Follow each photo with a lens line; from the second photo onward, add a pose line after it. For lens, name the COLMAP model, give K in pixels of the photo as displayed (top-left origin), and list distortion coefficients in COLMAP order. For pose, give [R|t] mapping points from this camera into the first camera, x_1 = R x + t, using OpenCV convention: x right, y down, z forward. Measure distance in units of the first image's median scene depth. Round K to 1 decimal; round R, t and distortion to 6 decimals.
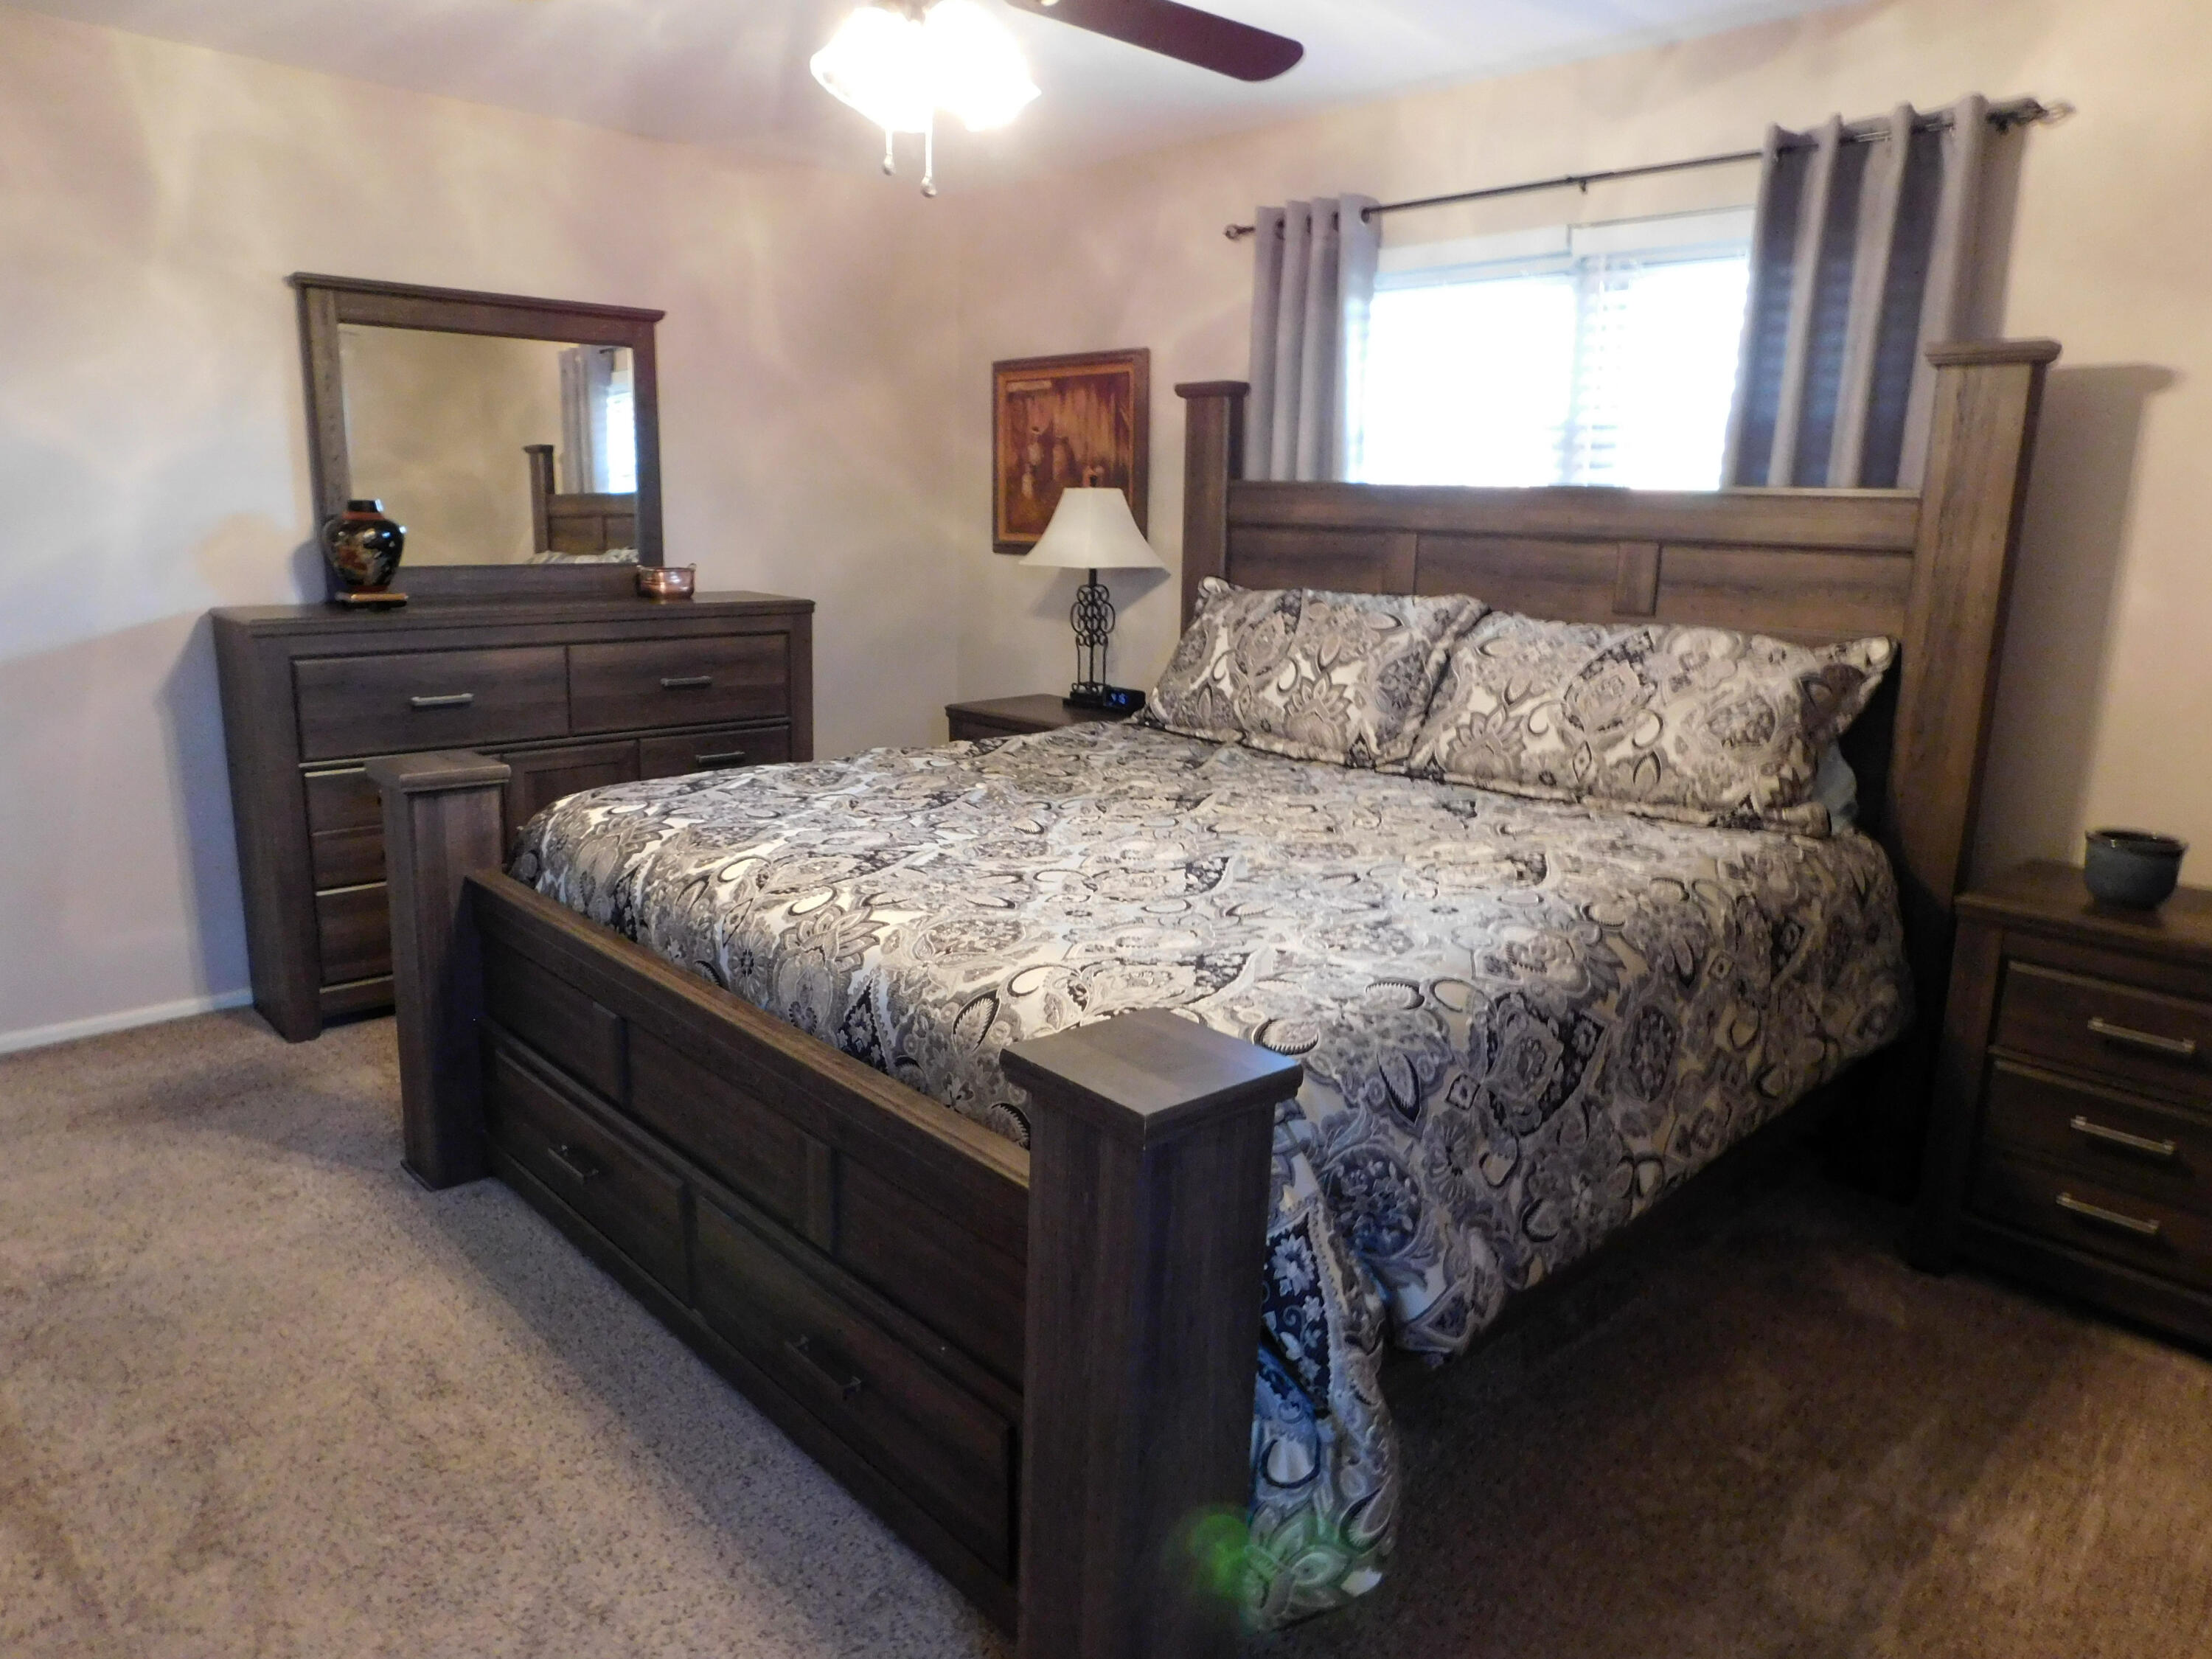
lens RADIAL K [[1456.6, 0, 1101.8], [0, 1456.6, 834.7], [0, 0, 1]] dist [-0.069539, 0.055522]
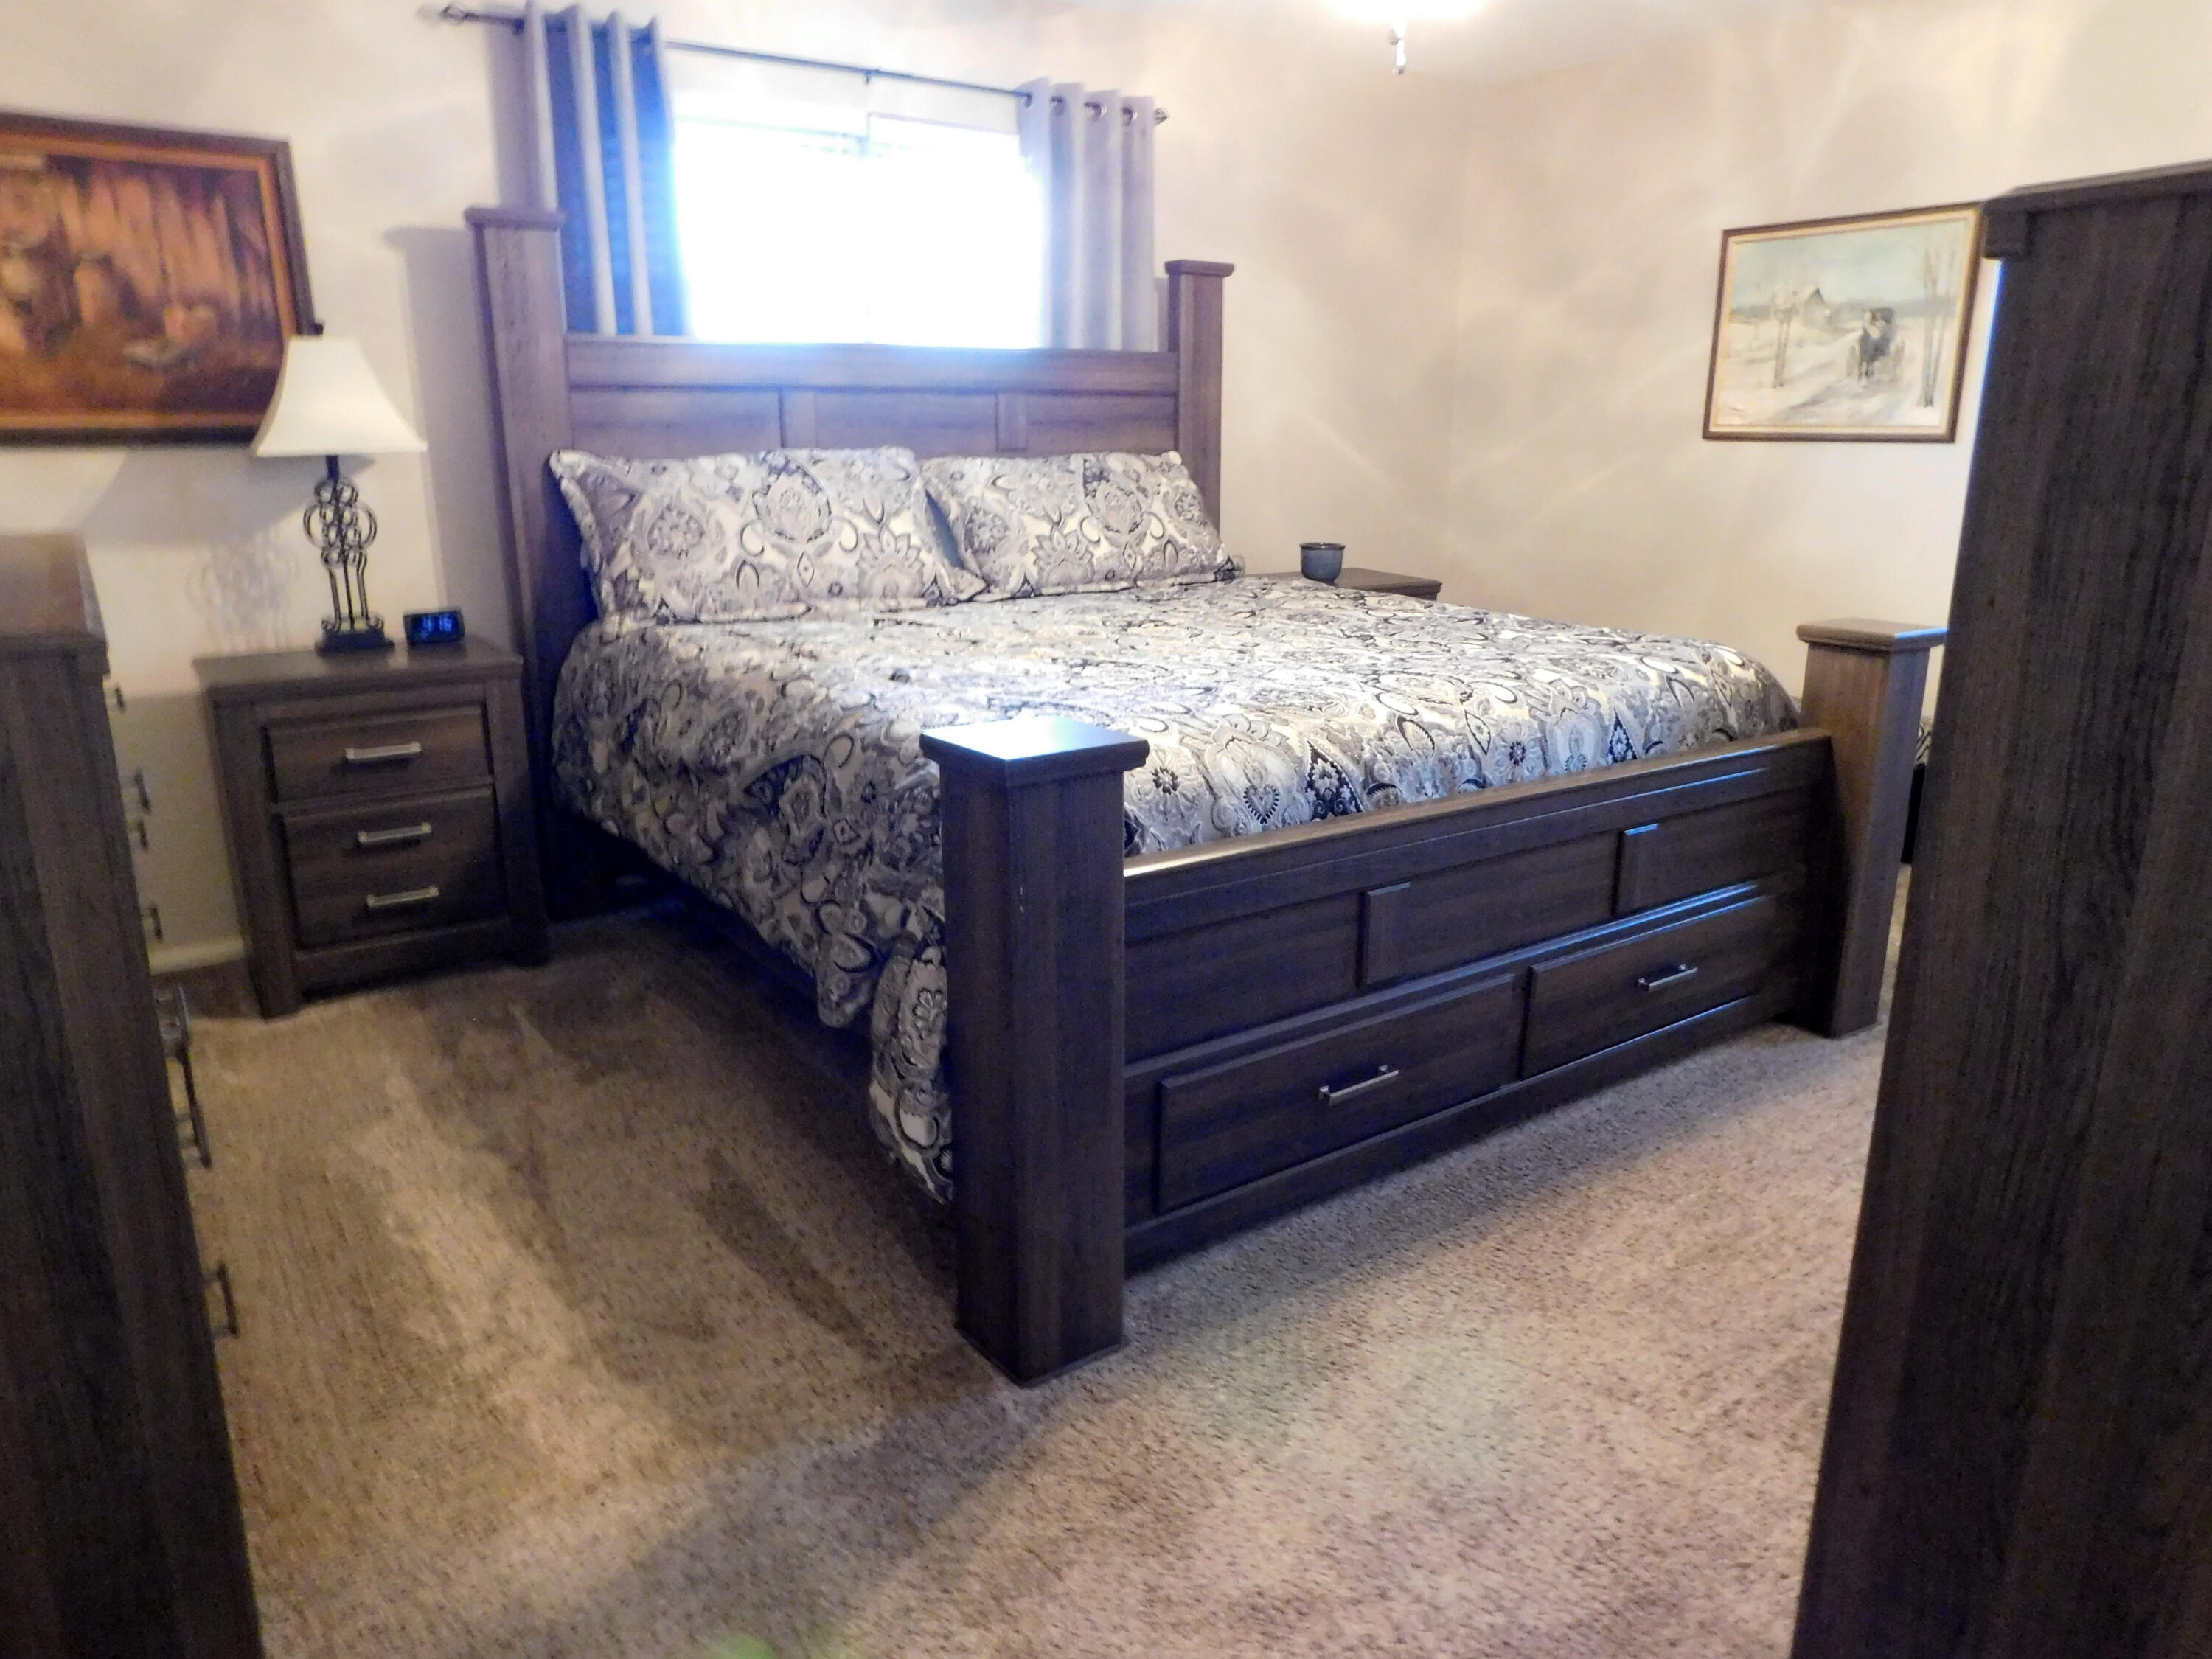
lens RADIAL K [[1456.6, 0, 1100.9], [0, 1456.6, 825.0], [0, 0, 1]] dist [-0.069539, 0.055522]
pose [[0.153383, -0.284025, 0.946469, -0.873467], [0.221561, 0.943302, 0.247169, -0.133468], [-0.963008, 0.171789, 0.207615, 0.684279]]
